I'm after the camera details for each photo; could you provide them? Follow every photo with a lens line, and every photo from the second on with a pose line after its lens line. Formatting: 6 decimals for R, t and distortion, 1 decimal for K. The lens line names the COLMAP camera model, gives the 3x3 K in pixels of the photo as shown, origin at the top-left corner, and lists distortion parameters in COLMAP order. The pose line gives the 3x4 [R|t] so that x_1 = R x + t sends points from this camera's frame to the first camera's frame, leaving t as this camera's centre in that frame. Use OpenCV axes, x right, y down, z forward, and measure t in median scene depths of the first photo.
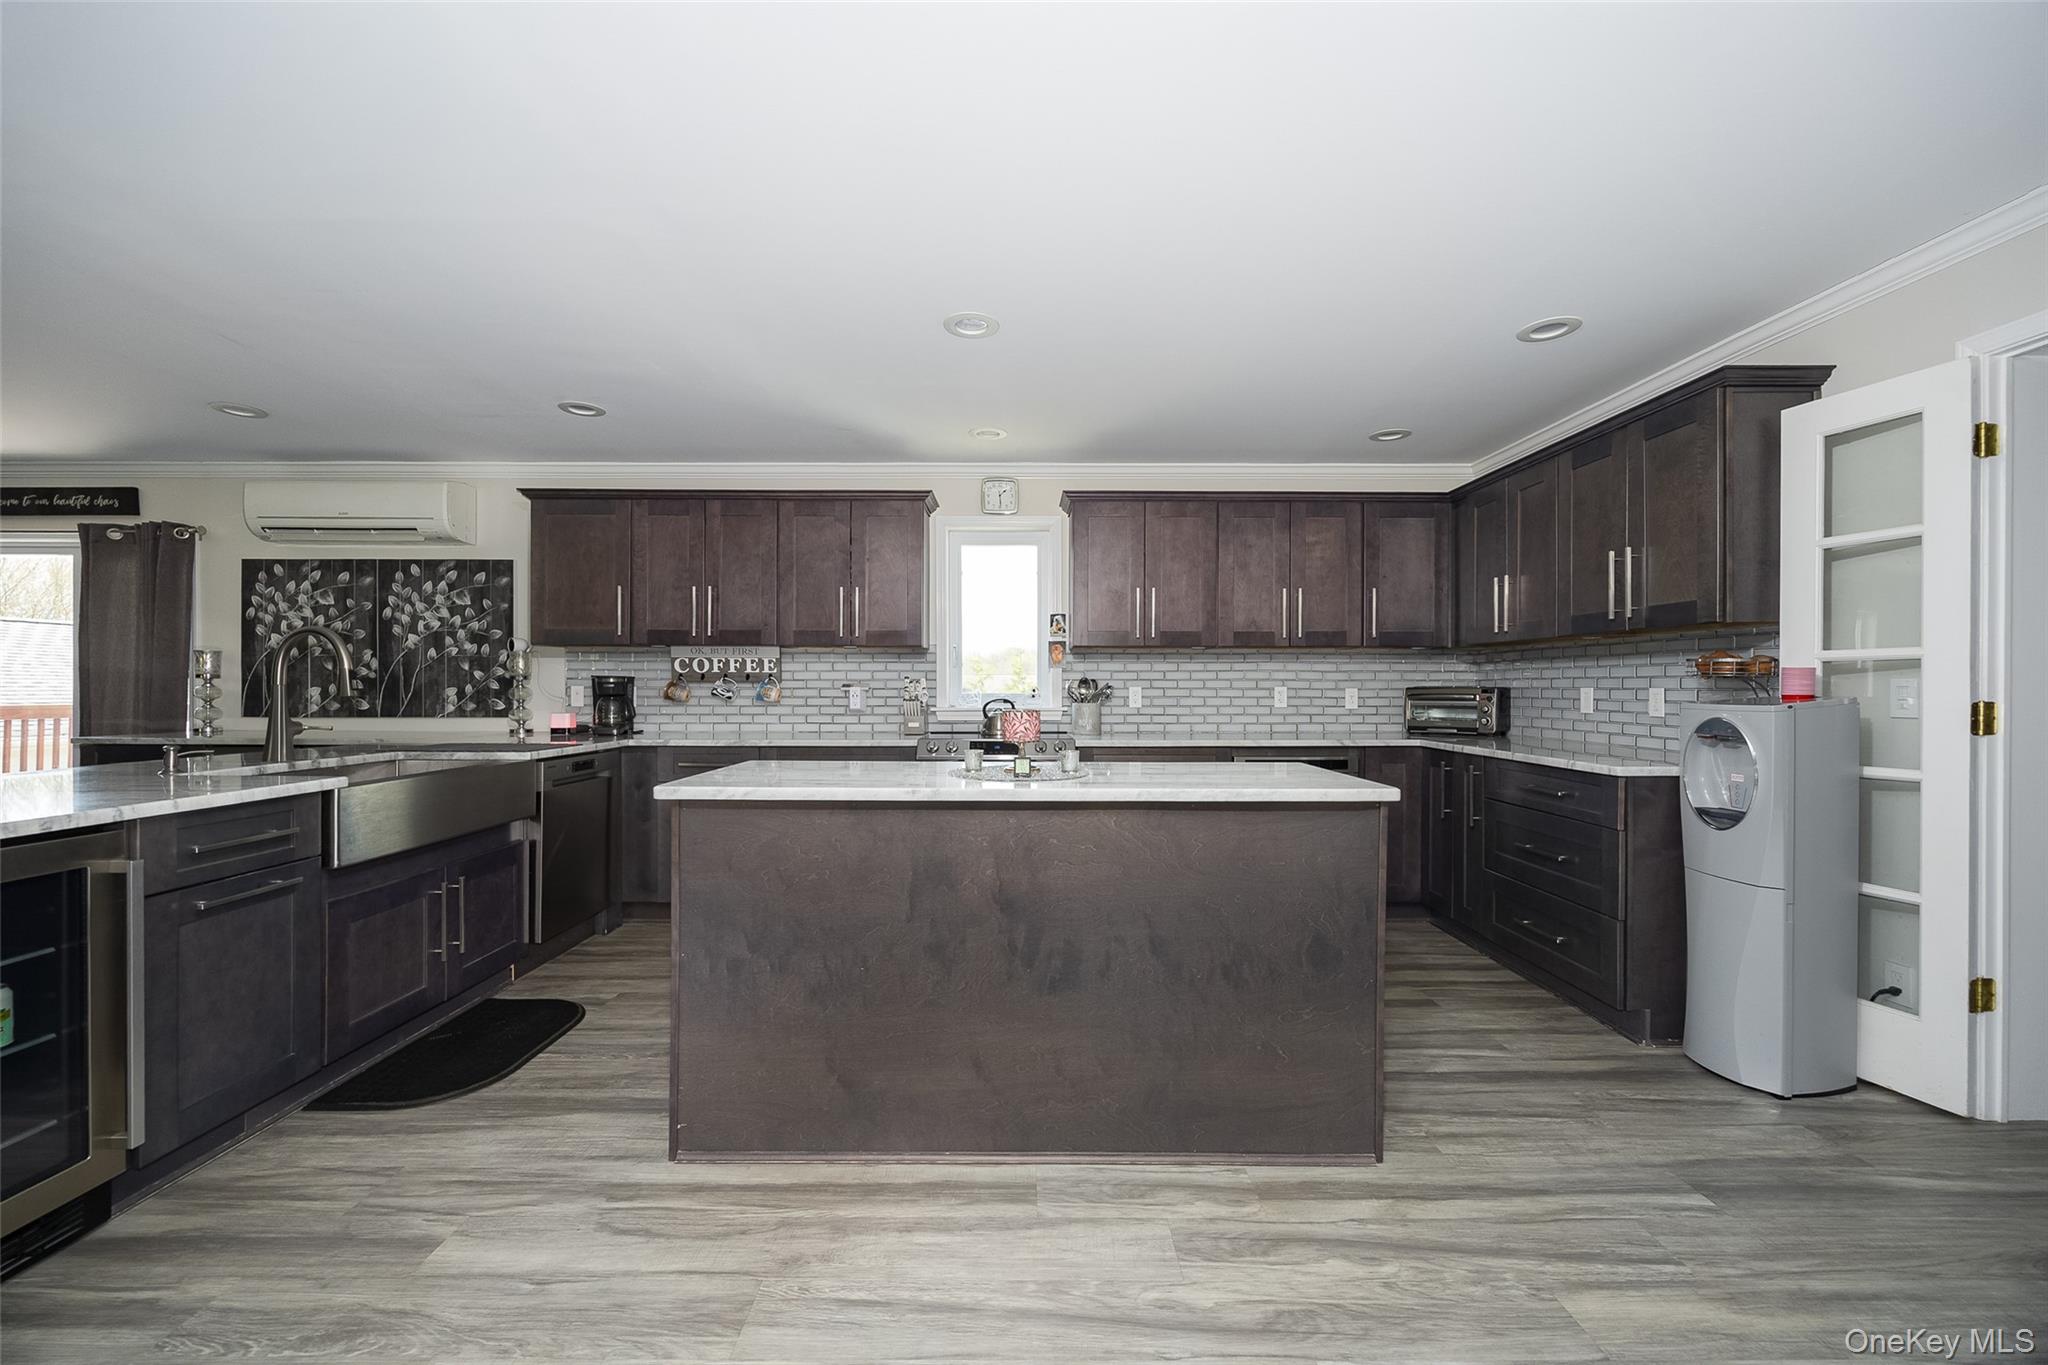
lens RADIAL K [[802.4, 0, 1011.7], [0, 802.4, 685.9], [0, 0, 1]] dist [-0.000329, 0.000051]
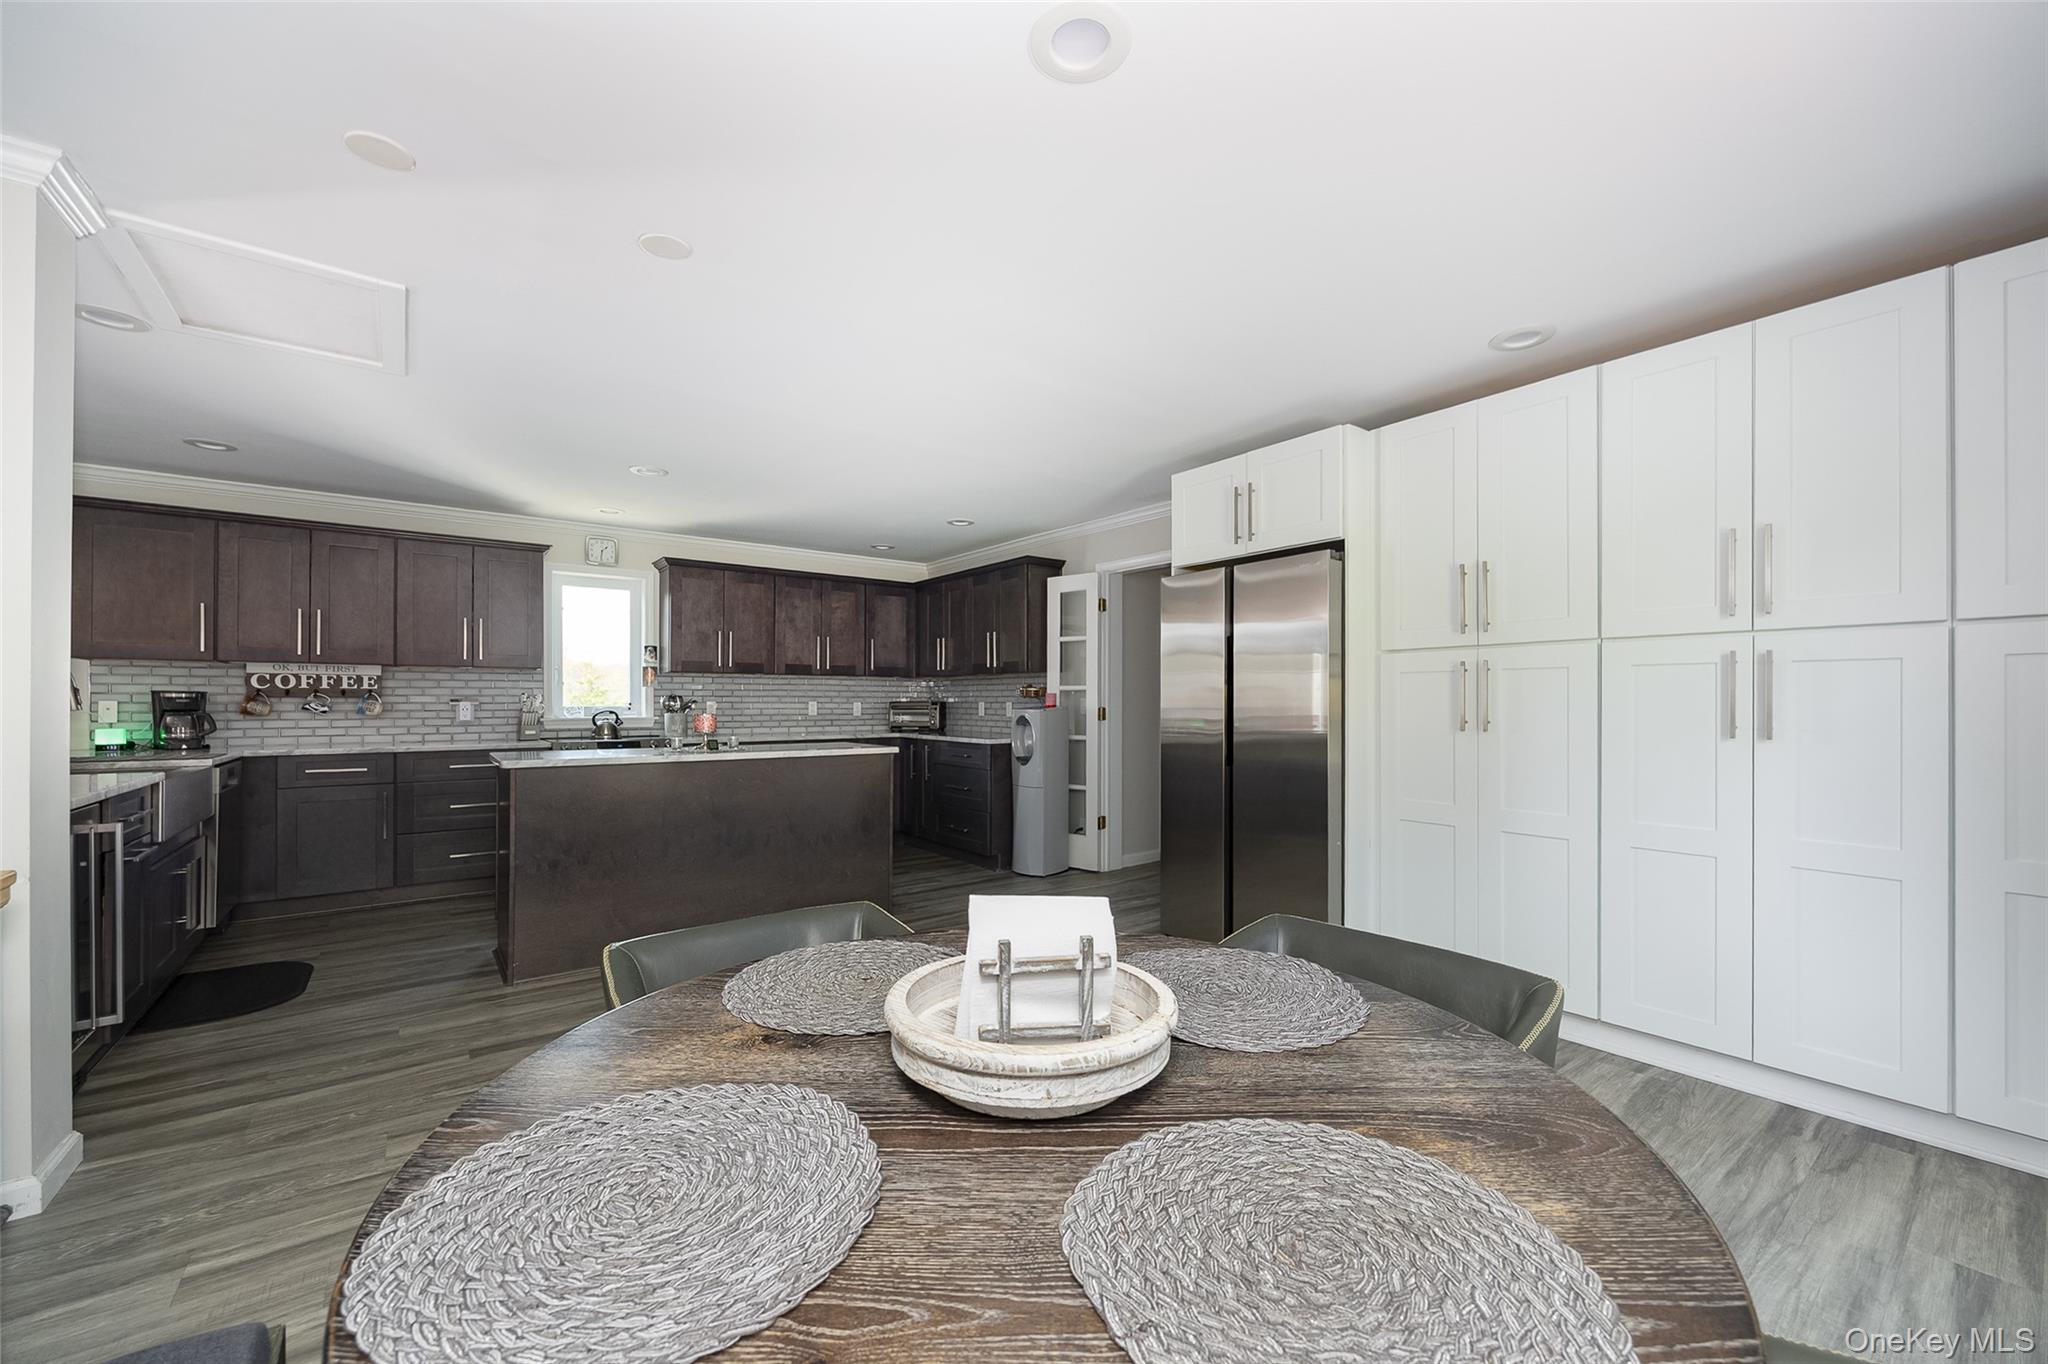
lens RADIAL K [[802.4, 0, 1016.9], [0, 802.4, 693.1], [0, 0, 1]] dist [-0.000329, 0.000051]
pose [[0.804306, 0.004742, 0.594197, -0.257729], [-0.000442, 0.999973, -0.007383, -0.003030], [-0.594215, 0.005676, 0.804286, -0.440527]]
